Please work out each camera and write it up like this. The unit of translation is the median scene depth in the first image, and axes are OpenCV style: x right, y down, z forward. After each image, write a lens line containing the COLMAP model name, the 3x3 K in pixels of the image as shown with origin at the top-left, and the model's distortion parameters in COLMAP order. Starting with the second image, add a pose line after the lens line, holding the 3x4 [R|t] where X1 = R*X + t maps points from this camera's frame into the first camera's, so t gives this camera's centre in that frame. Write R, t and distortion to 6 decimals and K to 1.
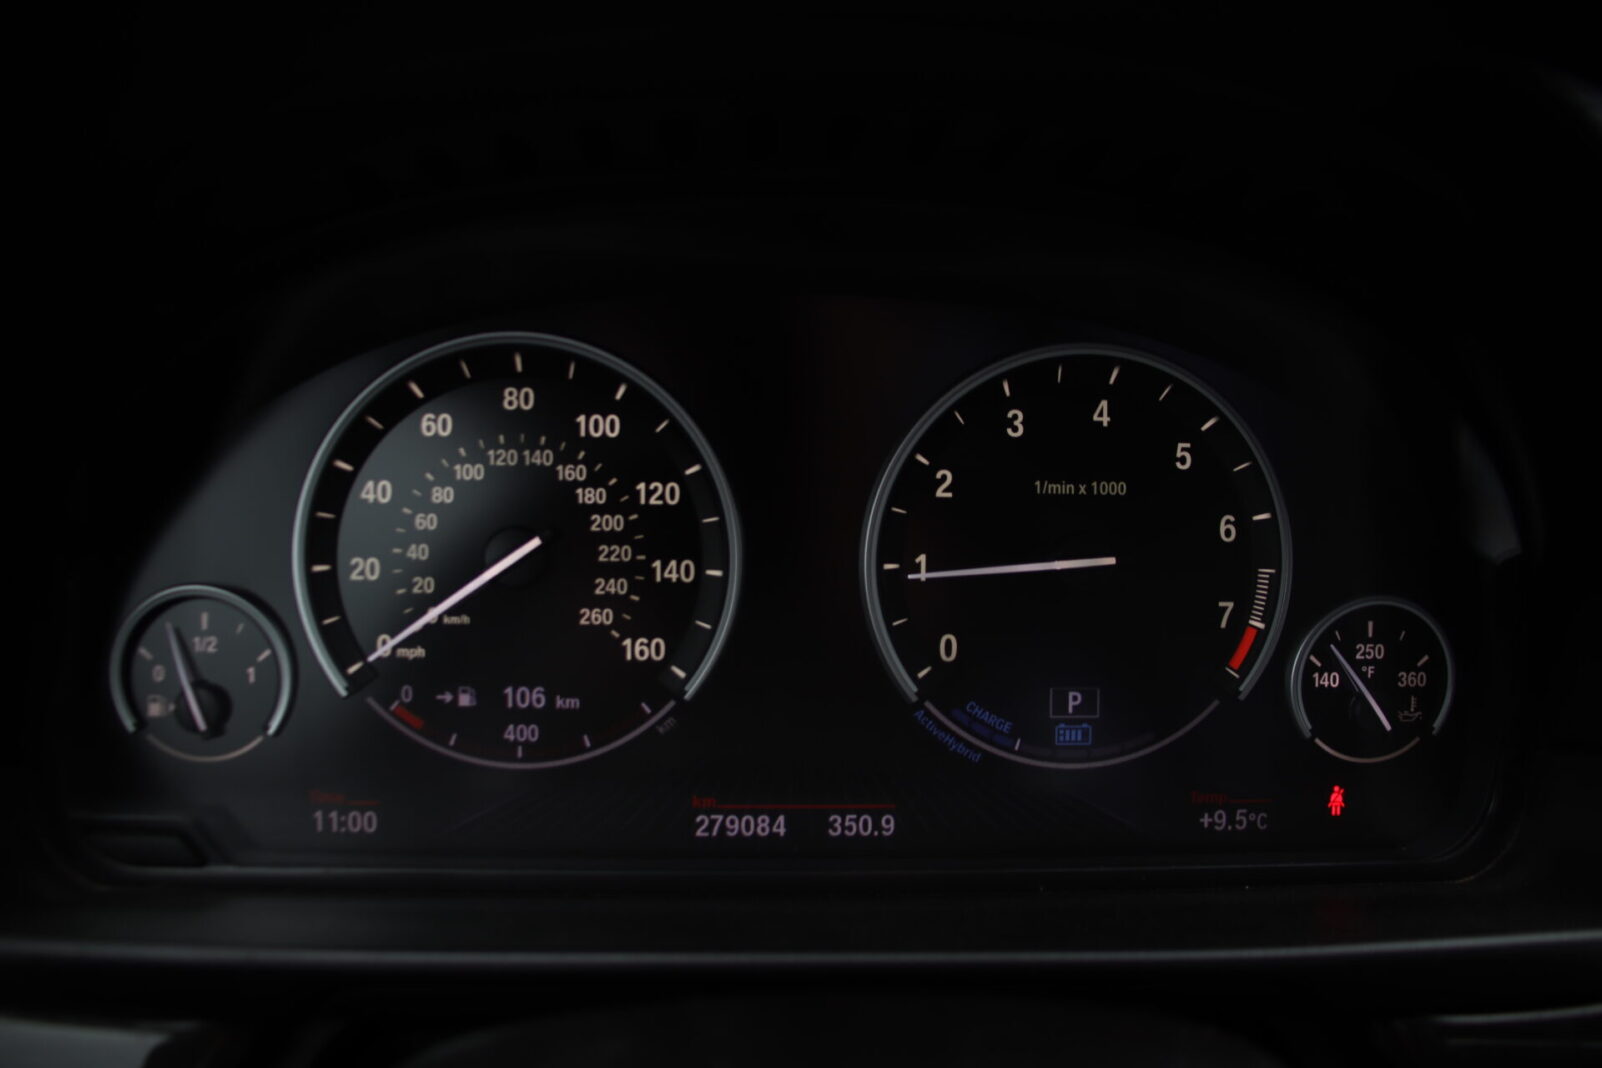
lens RADIAL K [[1290.4, 0, 801.0], [0, 1290.4, 534.0], [0, 0, 1]] dist [-0.157770, 0.102956]
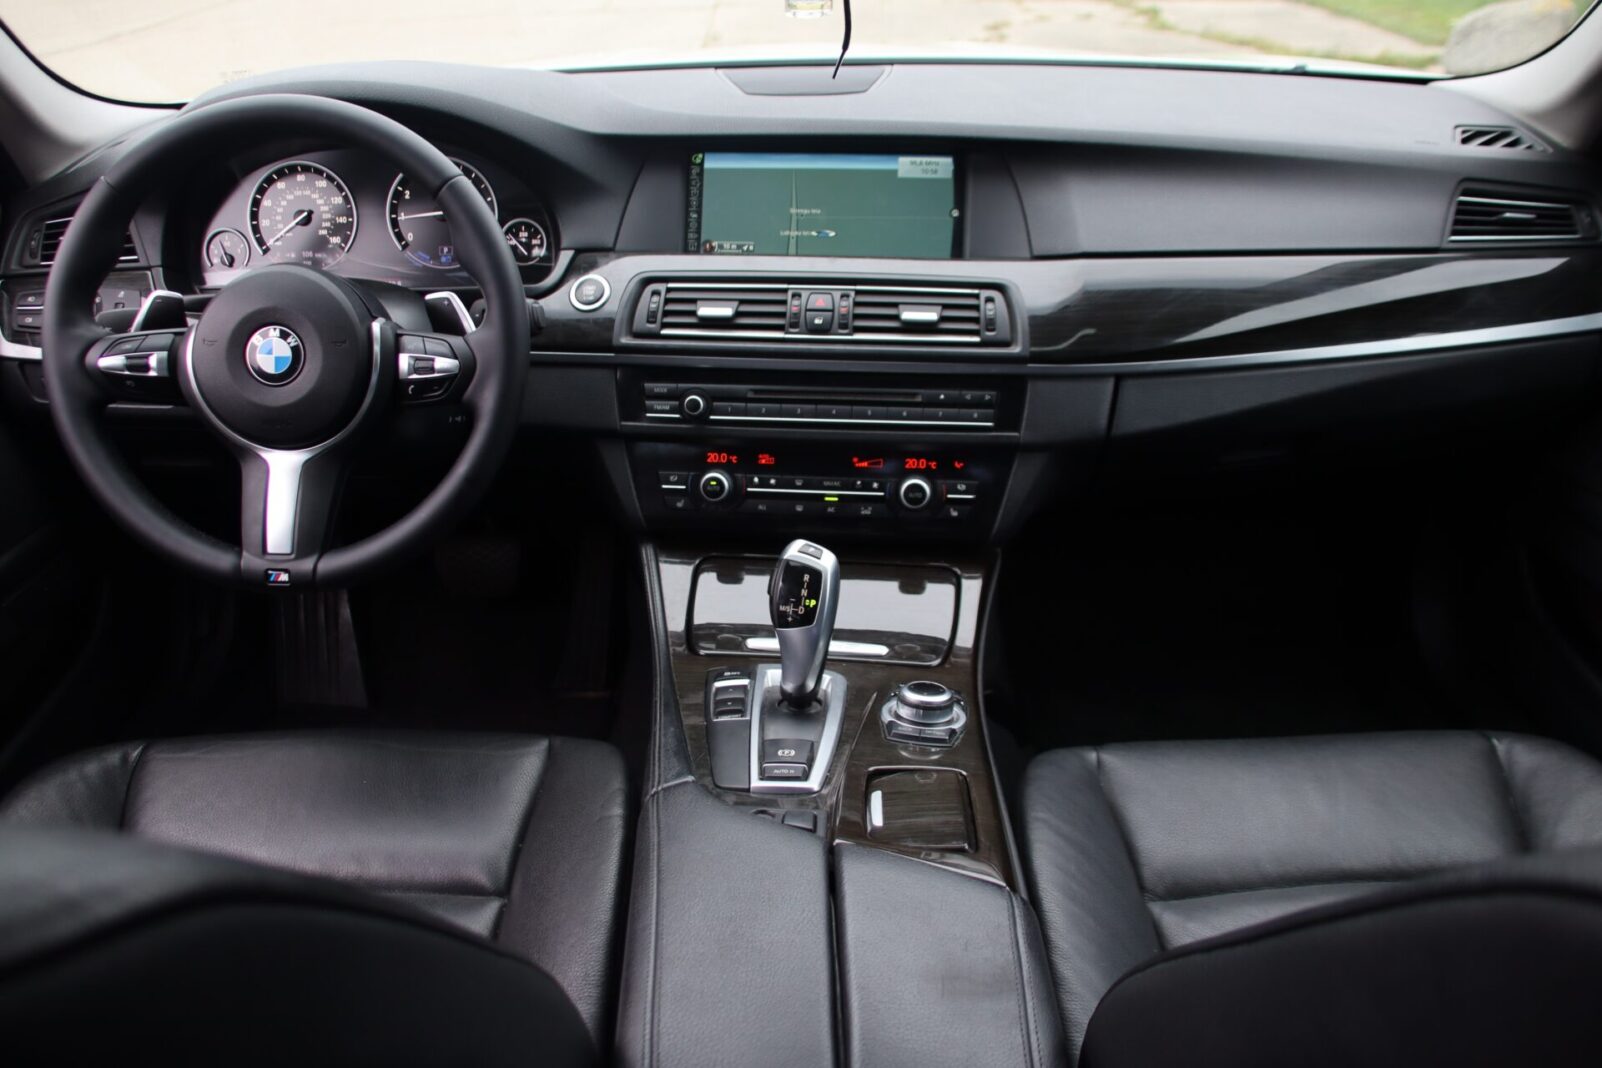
lens RADIAL K [[1318.6, 0, 801.0], [0, 1318.6, 534.0], [0, 0, 1]] dist [-0.181139, 0.130683]
pose [[0.999448, -0.017730, -0.028083, 1.419326], [0.022026, 0.986720, 0.160933, 0.383180], [0.024857, -0.161462, 0.986566, -3.030899]]
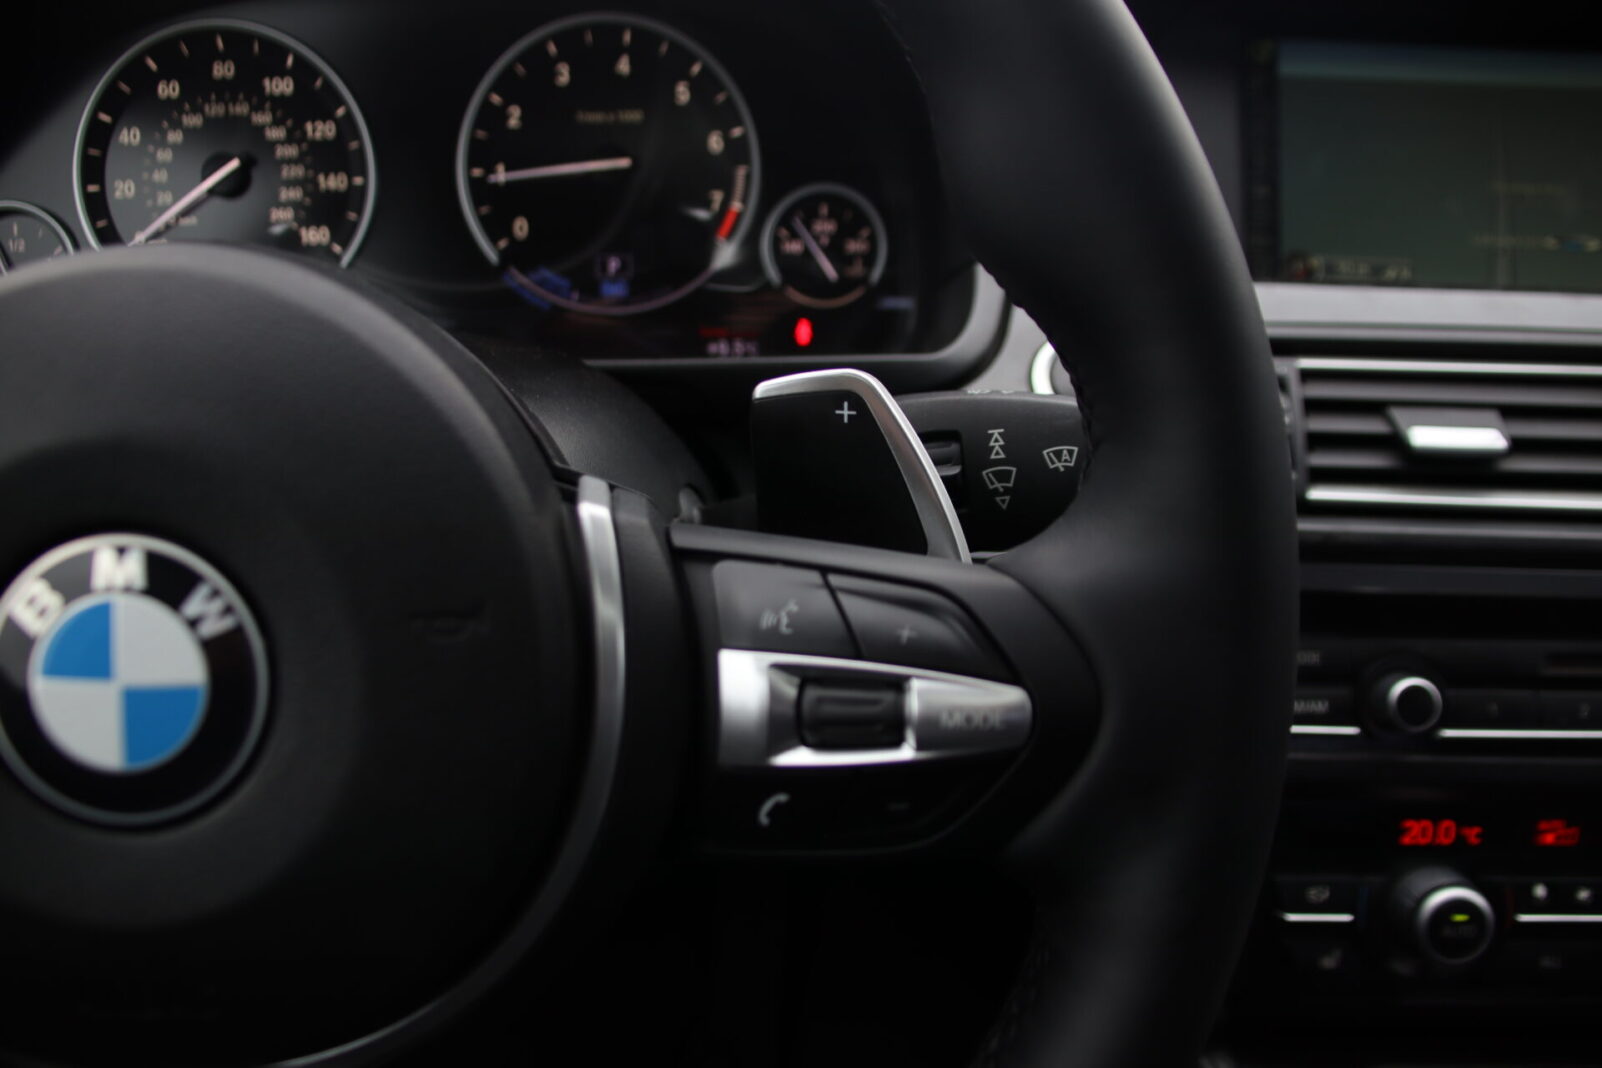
lens RADIAL K [[1318.6, 0, 801.0], [0, 1318.6, 534.0], [0, 0, 1]] dist [-0.181139, 0.130683]
pose [[0.998289, -0.034563, 0.047168, 0.357545], [0.029820, 0.994760, 0.097794, 0.305406], [-0.050301, -0.096220, 0.994088, -0.527828]]
